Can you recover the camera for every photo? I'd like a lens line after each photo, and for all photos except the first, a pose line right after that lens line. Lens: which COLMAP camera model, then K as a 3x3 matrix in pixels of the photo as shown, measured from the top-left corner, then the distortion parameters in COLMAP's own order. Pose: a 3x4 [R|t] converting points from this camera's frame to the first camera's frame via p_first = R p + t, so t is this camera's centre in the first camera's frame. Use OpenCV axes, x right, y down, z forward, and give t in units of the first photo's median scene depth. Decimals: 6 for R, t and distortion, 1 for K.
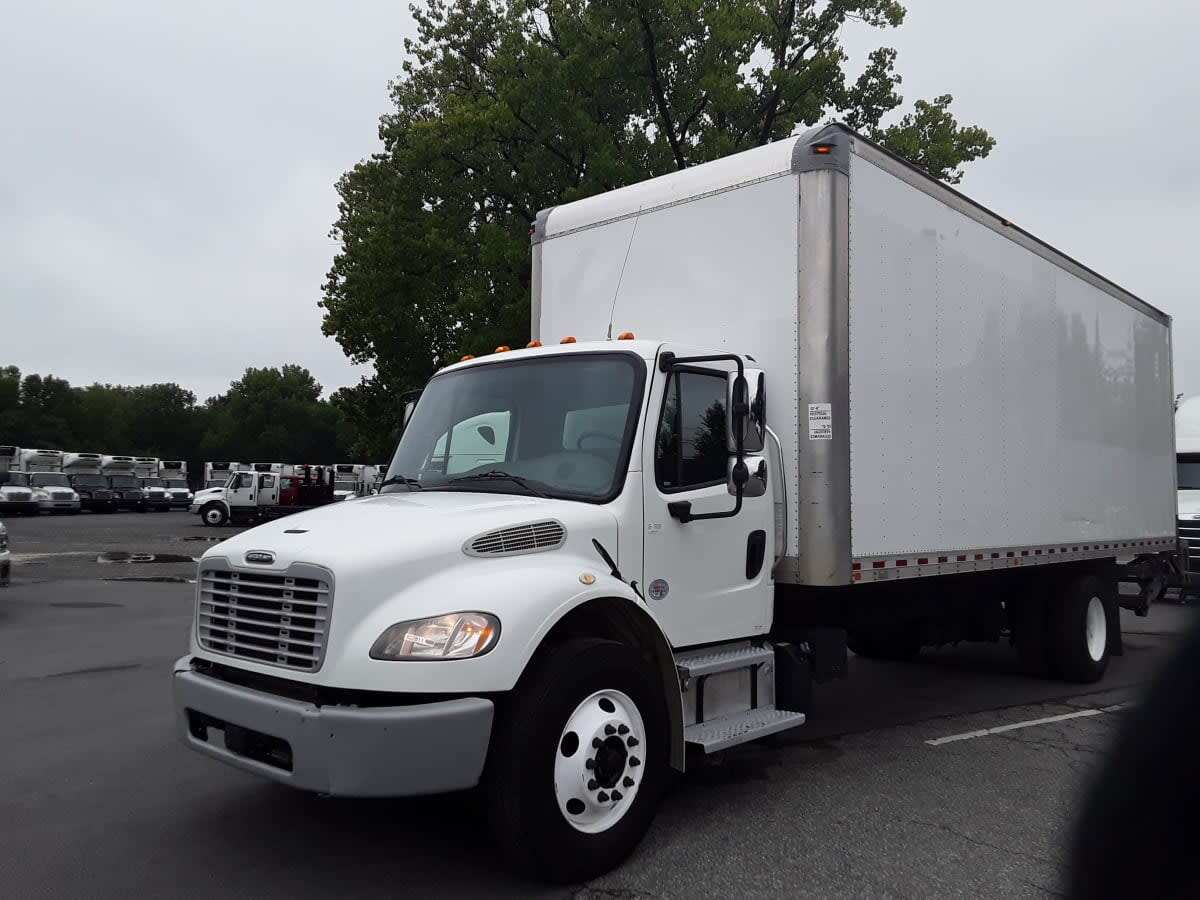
lens RADIAL K [[964.9, 0, 601.4], [0, 964.9, 417.3], [0, 0, 1]] dist [0.007210, 0.002355]
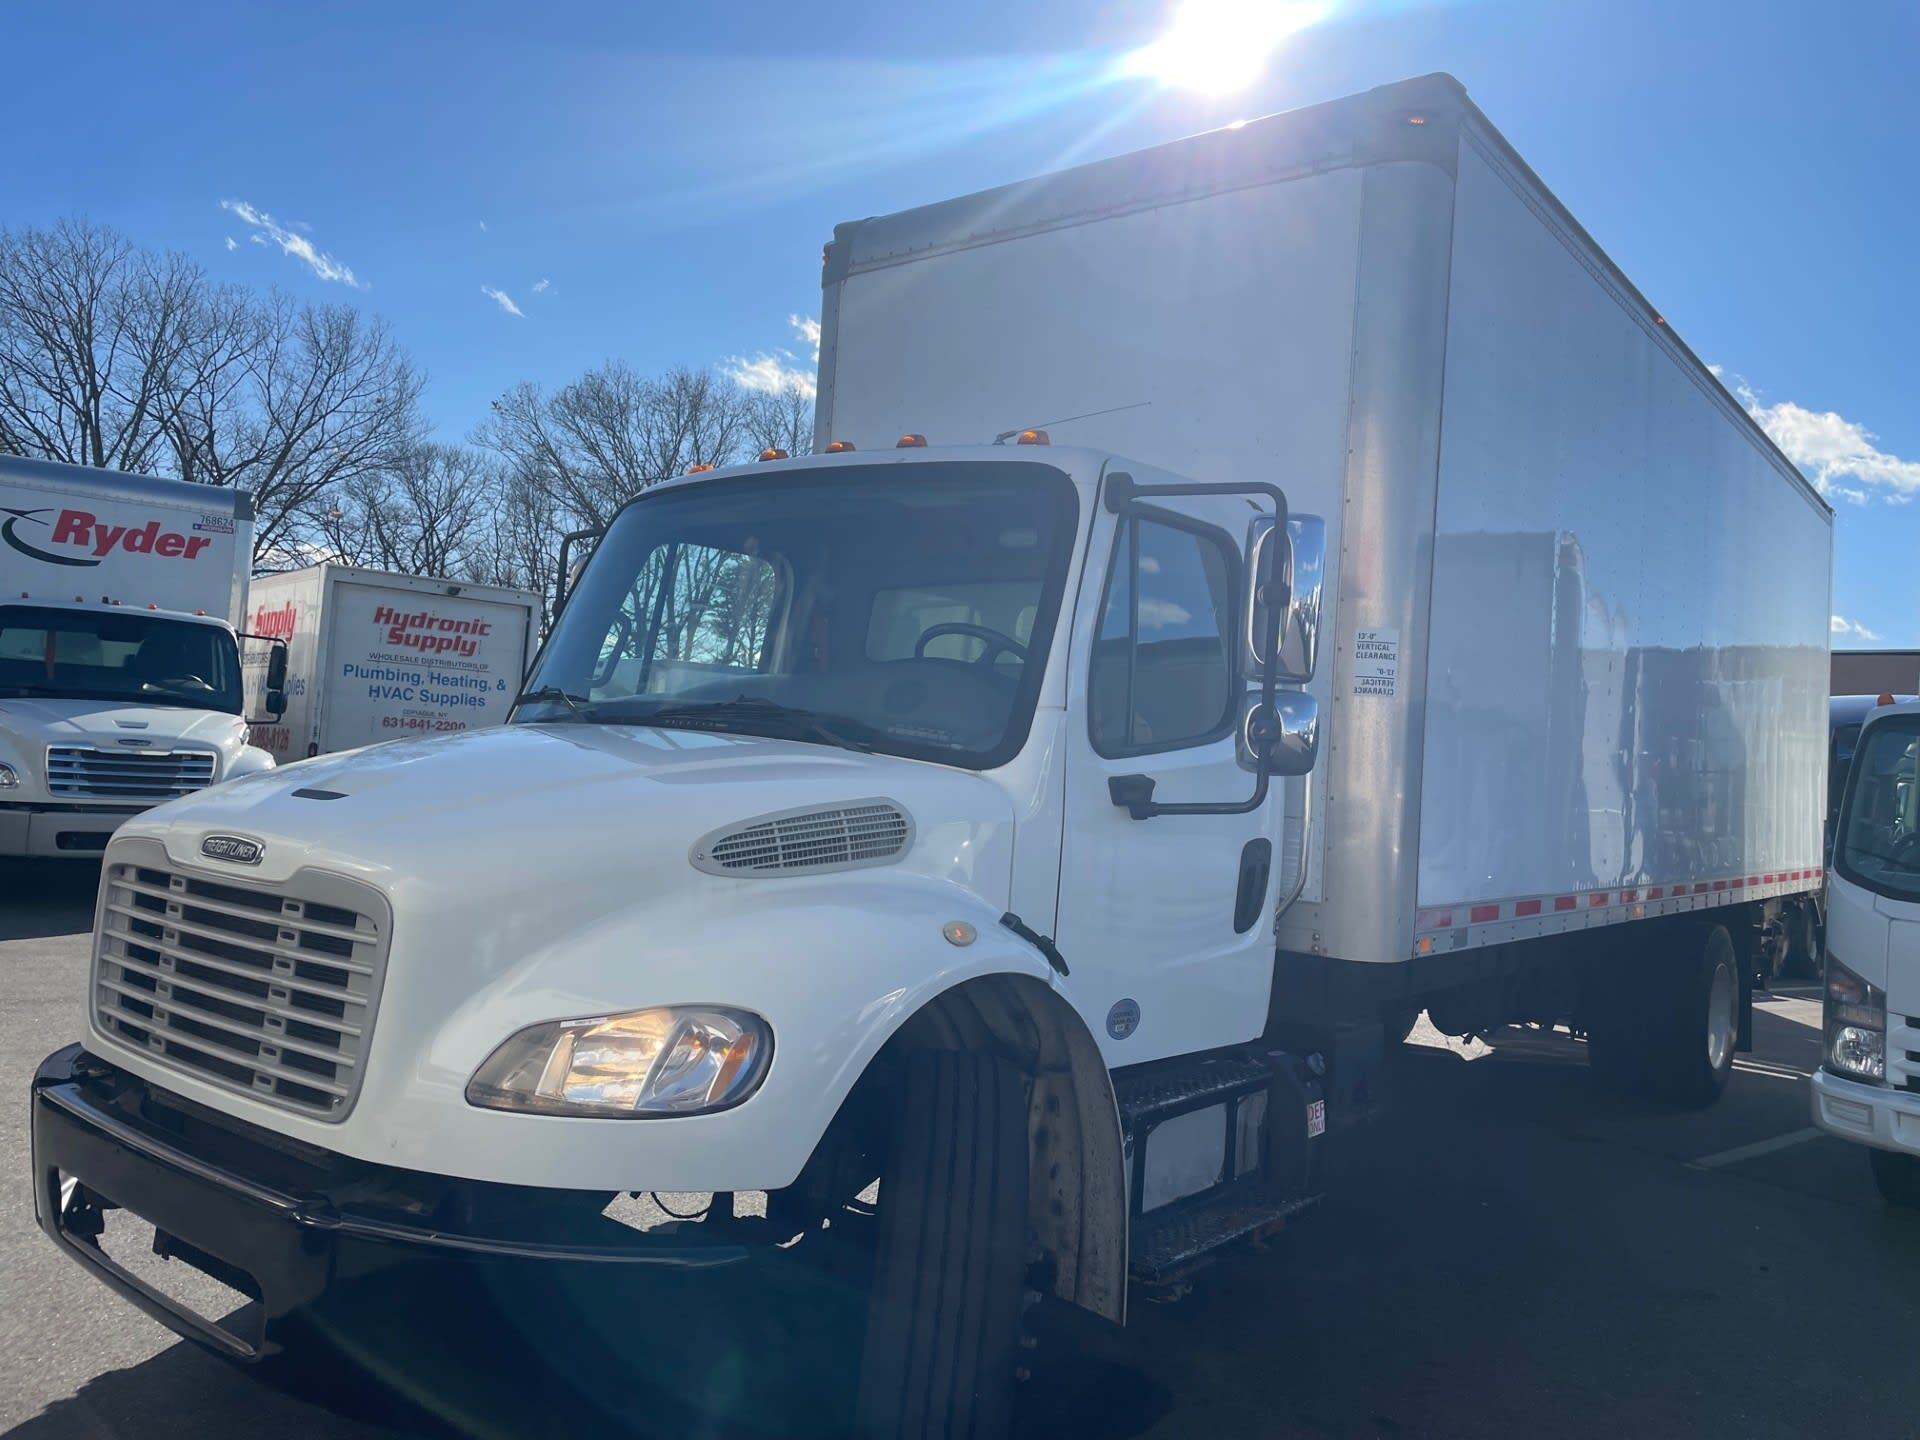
lens RADIAL K [[1447.2, 0, 966.1], [0, 1447.2, 658.9], [0, 0, 1]] dist [-0.069992, 0.146494]
pose [[0.995282, 0.063337, 0.073503, -0.064086], [-0.064719, 0.997766, 0.016577, 0.022535], [-0.072289, -0.021256, 0.997157, 0.289971]]
